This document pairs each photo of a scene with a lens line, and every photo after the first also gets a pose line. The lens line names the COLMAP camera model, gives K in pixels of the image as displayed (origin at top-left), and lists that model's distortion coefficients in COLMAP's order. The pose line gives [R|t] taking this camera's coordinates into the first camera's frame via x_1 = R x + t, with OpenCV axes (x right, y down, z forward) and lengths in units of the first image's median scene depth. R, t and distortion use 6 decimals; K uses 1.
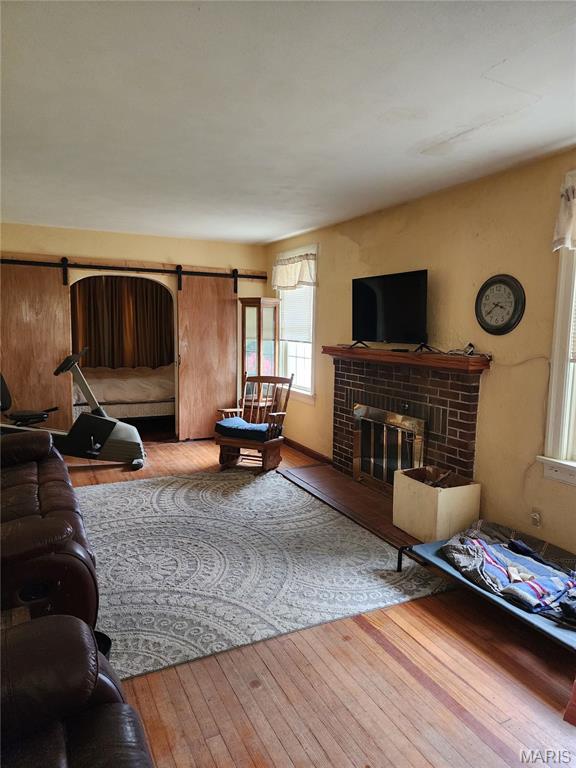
lens RADIAL K [[517.4, 0, 294.4], [0, 517.4, 379.4], [0, 0, 1]] dist [0.068965, -0.049269]
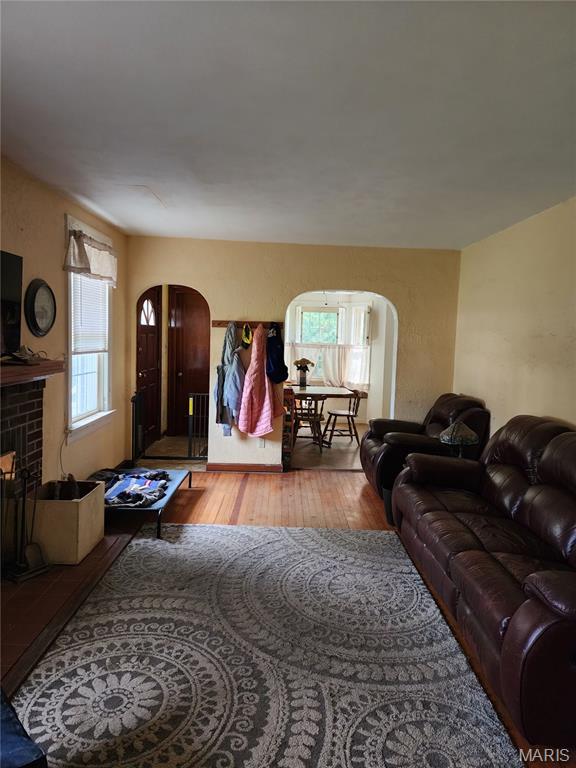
lens RADIAL K [[517.4, 0, 293.0], [0, 517.4, 382.7], [0, 0, 1]] dist [0.068965, -0.049269]
pose [[-0.898888, -0.085596, 0.429736, -0.437187], [-0.001112, 0.981177, 0.193107, -0.166684], [-0.438176, 0.173104, -0.882064, 1.446800]]
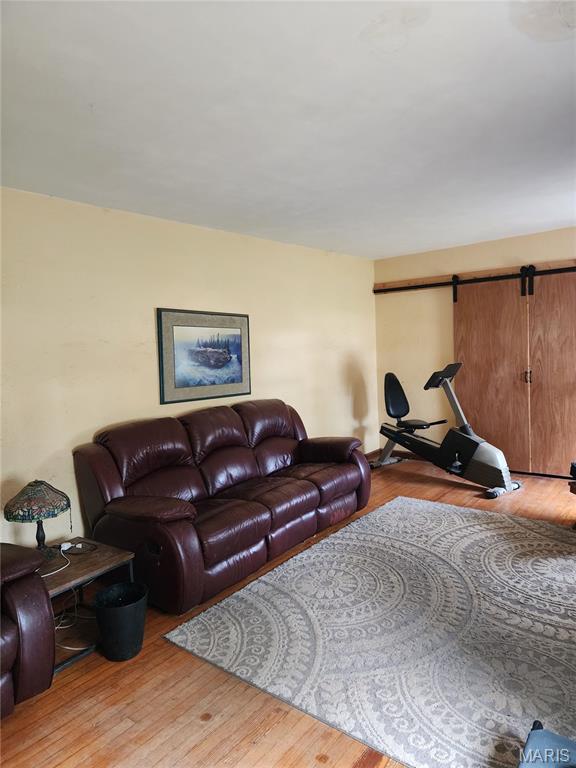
lens RADIAL K [[517.4, 0, 291.9], [0, 517.4, 381.8], [0, 0, 1]] dist [0.068965, -0.049269]
pose [[0.429791, 0.043768, -0.901867, 0.464394], [-0.046993, 0.998555, 0.026065, -0.047491], [0.901705, 0.031179, 0.431226, 0.372167]]
